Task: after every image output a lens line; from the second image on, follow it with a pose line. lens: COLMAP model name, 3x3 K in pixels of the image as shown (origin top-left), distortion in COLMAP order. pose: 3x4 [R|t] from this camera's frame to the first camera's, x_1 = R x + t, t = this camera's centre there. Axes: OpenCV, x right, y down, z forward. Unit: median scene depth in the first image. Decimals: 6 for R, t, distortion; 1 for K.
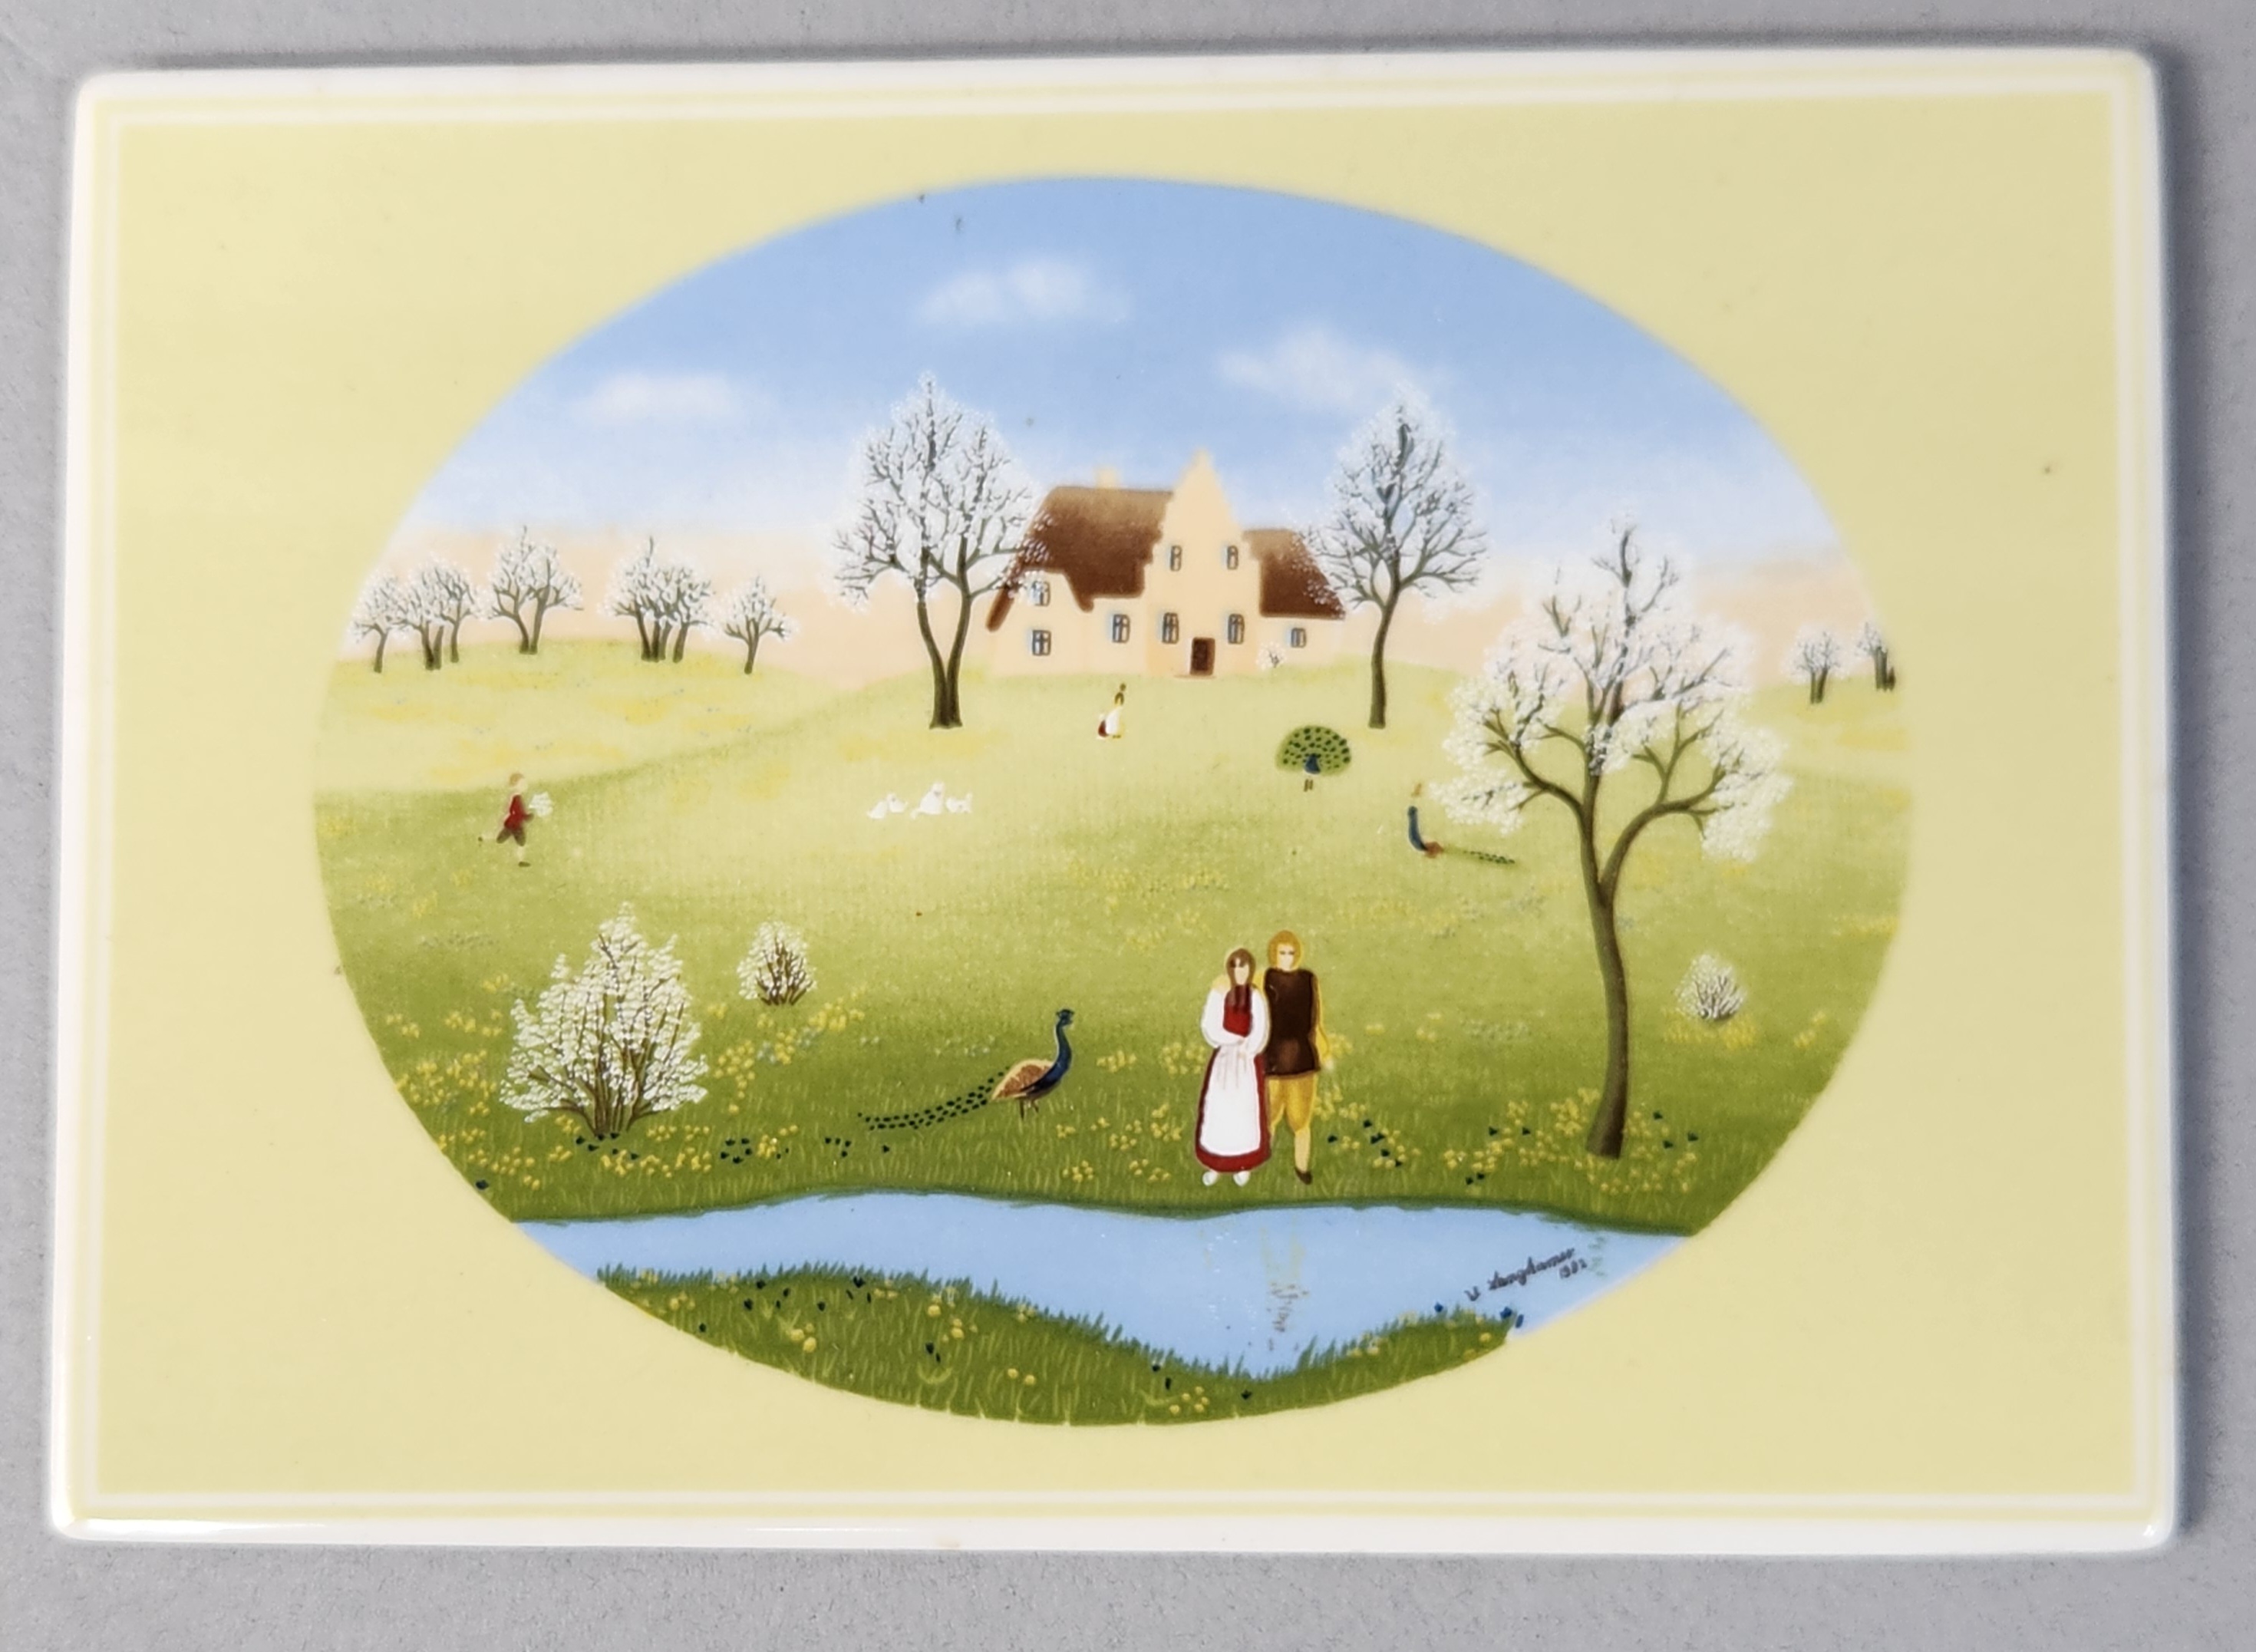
lens RADIAL K [[1662.1, 0, 1129.5], [0, 1662.1, 826.7], [0, 0, 1]] dist [0.015045, -0.004923]
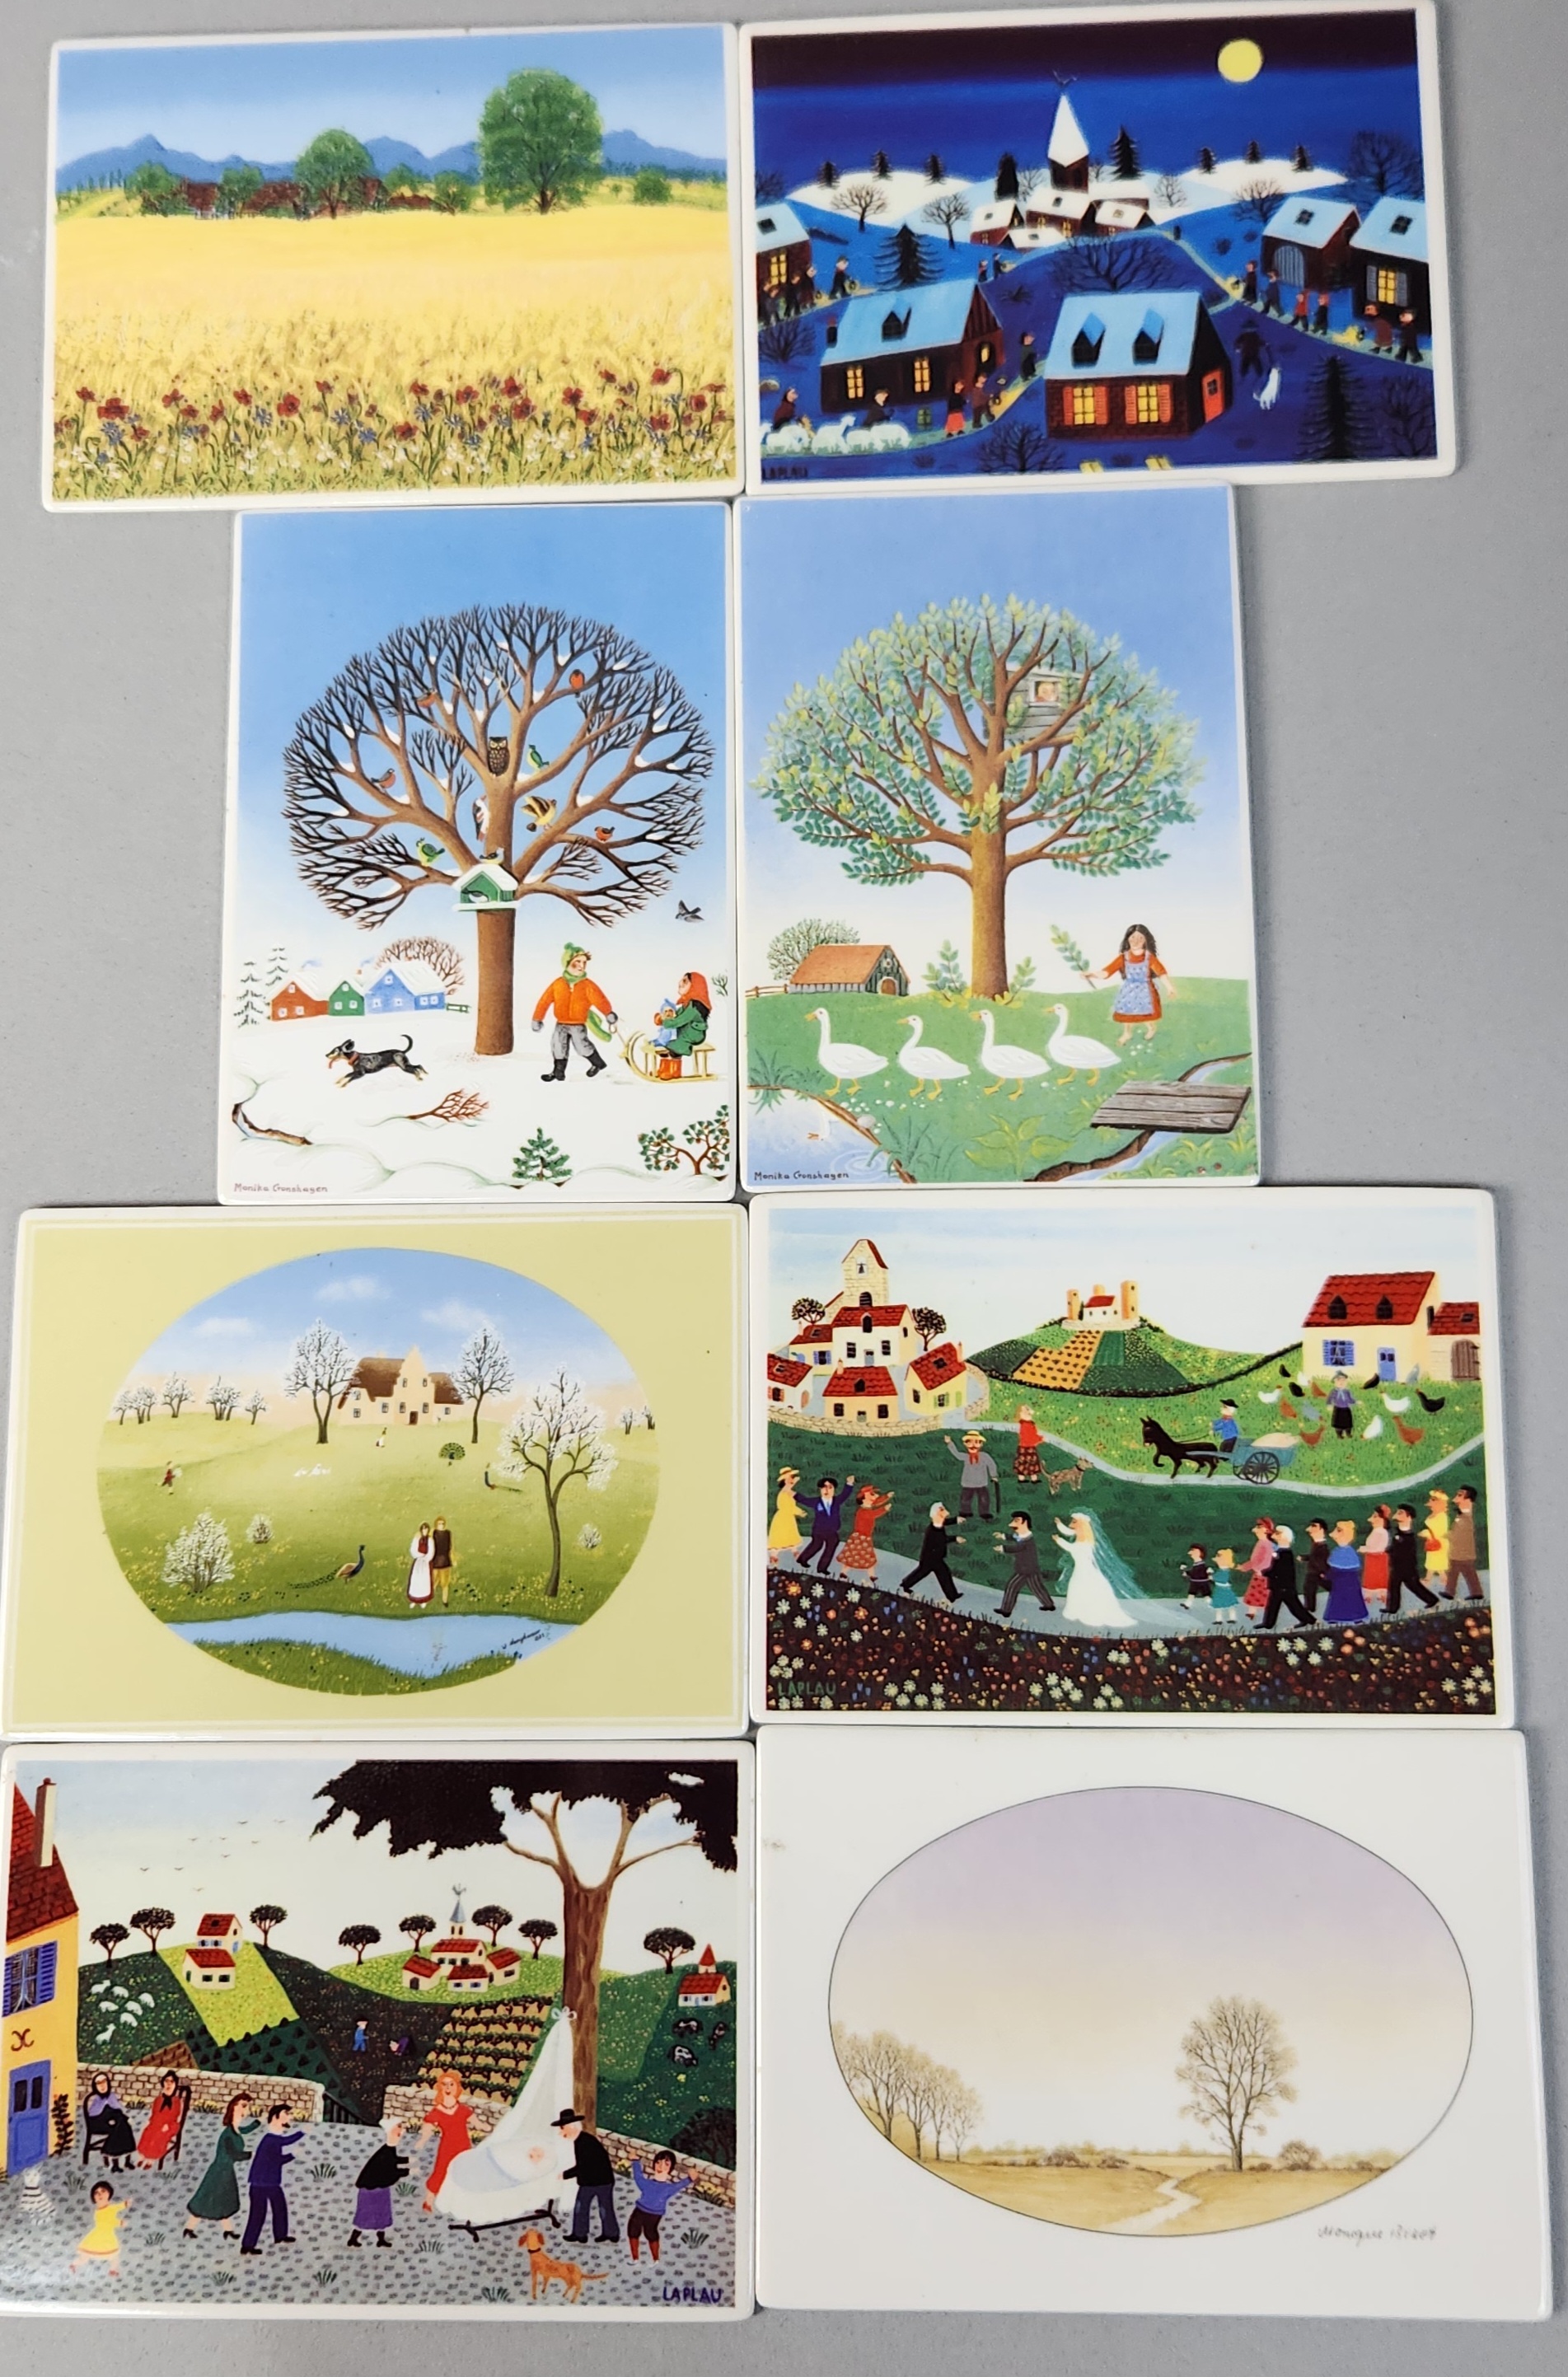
lens RADIAL K [[1563.5, 0, 789.1], [0, 1563.5, 1179.0], [0, 0, 1]] dist [0.036607, -0.020569]
pose [[0.999978, -0.004129, -0.005134, 0.701487], [0.003772, 0.997700, -0.067674, -0.326841], [0.005402, 0.067653, 0.997694, -1.696902]]
